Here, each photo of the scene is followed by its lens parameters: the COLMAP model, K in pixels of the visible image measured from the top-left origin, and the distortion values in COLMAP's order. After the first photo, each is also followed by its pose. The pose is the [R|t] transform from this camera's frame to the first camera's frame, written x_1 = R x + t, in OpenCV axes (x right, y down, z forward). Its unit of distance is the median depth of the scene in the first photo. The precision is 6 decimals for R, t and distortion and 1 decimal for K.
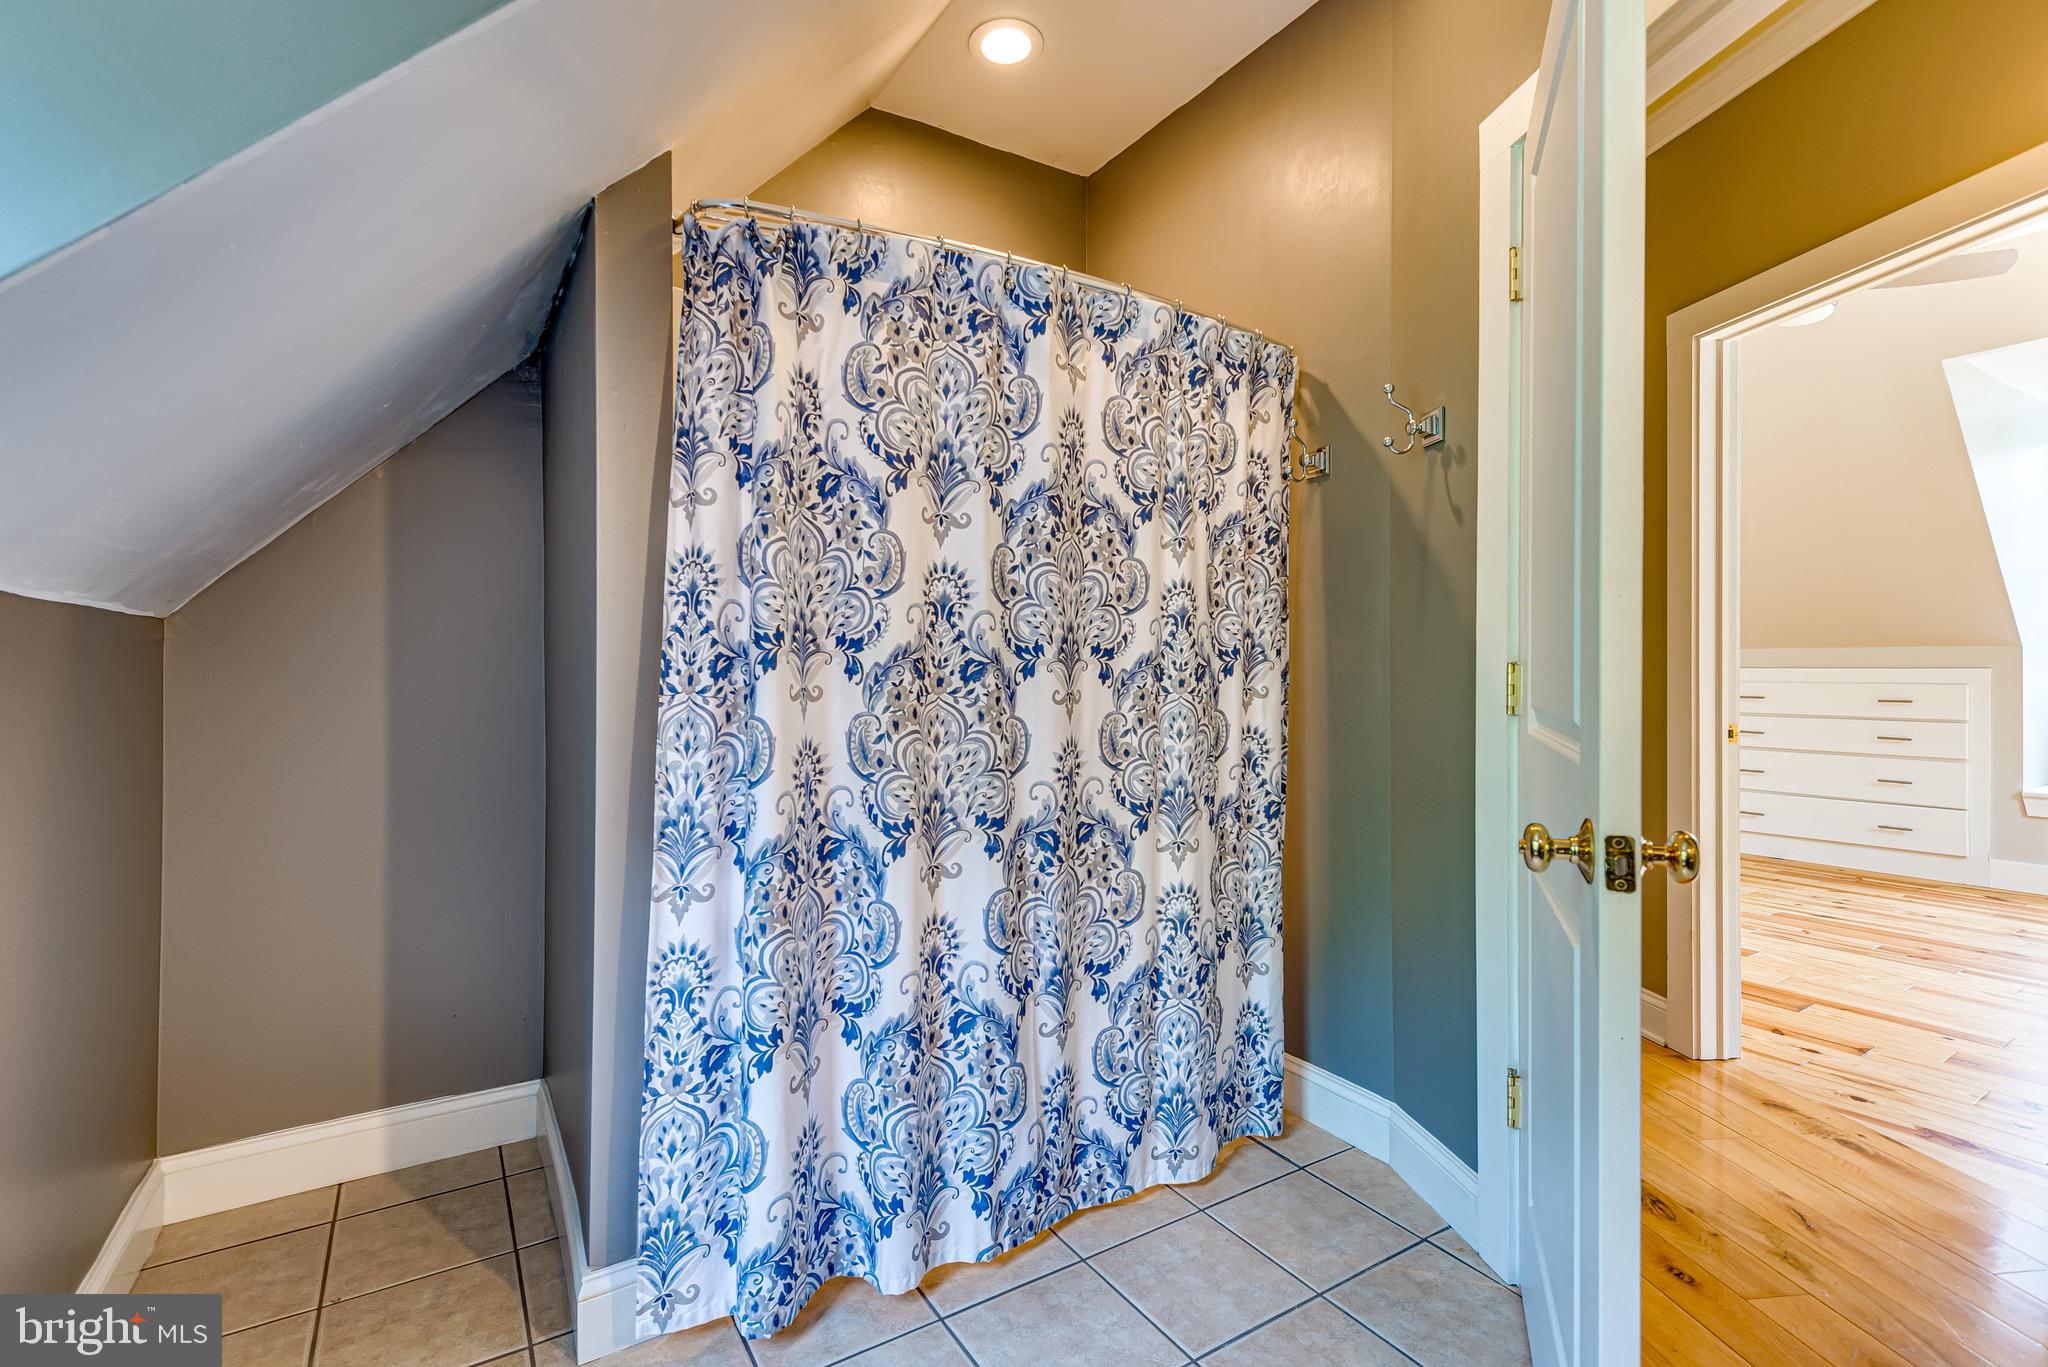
lens RADIAL K [[926.4, 0, 1018.5], [0, 926.4, 677.4], [0, 0, 1]] dist [0.035031, -0.015538]
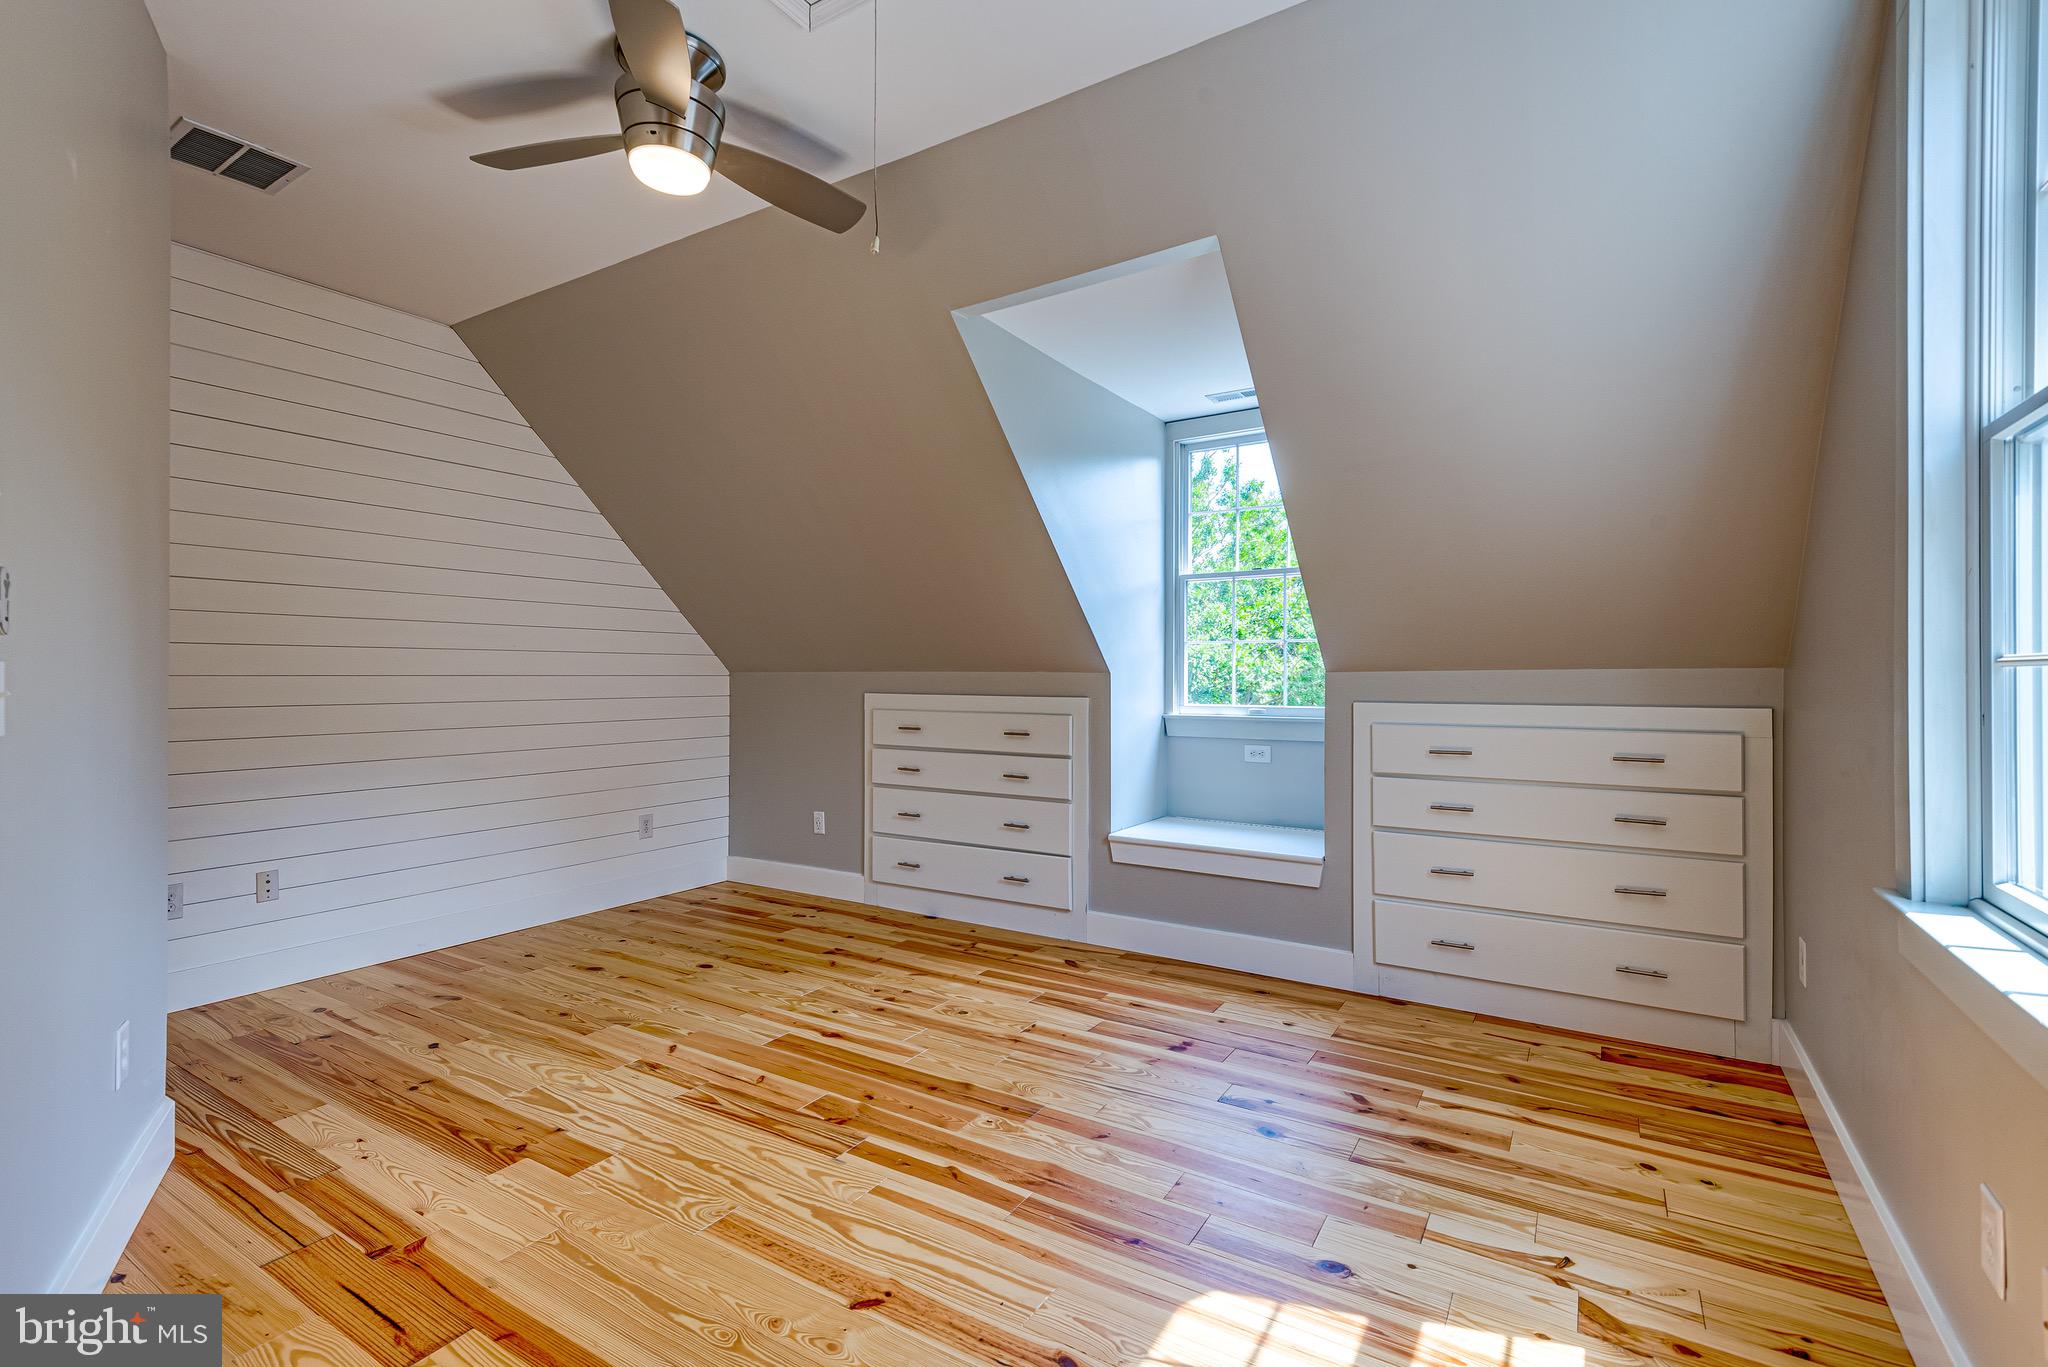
lens RADIAL K [[926.4, 0, 1018.5], [0, 926.4, 677.4], [0, 0, 1]] dist [0.035031, -0.015538]
pose [[0.905786, 0.002069, 0.423730, 0.592201], [-0.000664, 0.999994, -0.003463, -0.024655], [-0.423735, 0.002855, 0.905782, 0.234059]]
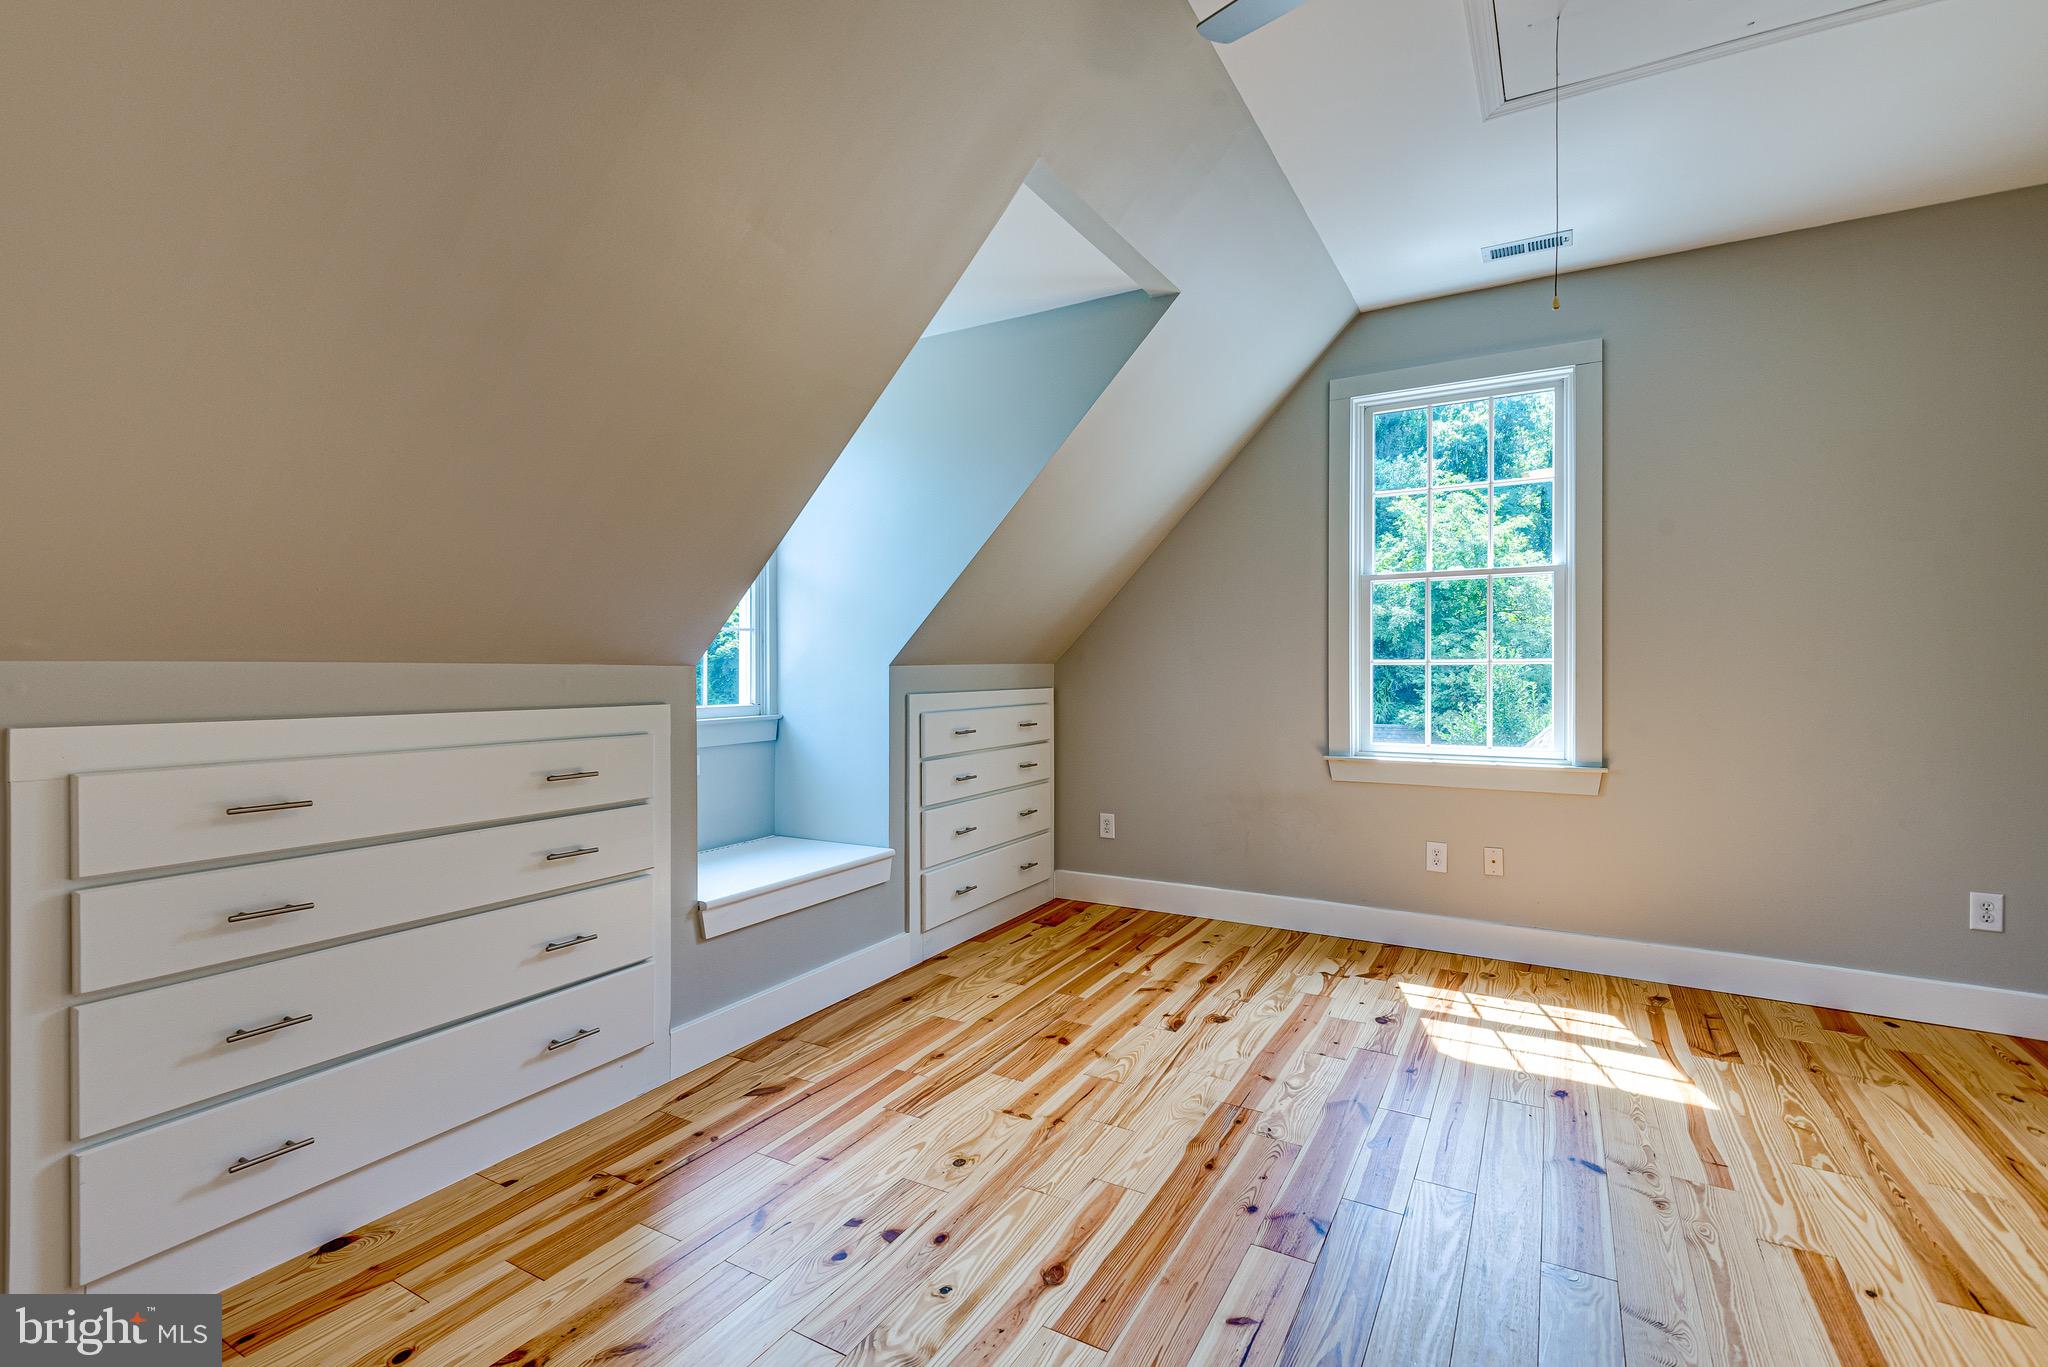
lens RADIAL K [[926.4, 0, 1018.5], [0, 926.4, 677.4], [0, 0, 1]] dist [0.035031, -0.015538]
pose [[-0.469600, -0.006494, 0.882855, 0.415339], [0.004156, 0.999946, 0.009566, -0.030238], [-0.882870, 0.008161, -0.469547, 1.067818]]
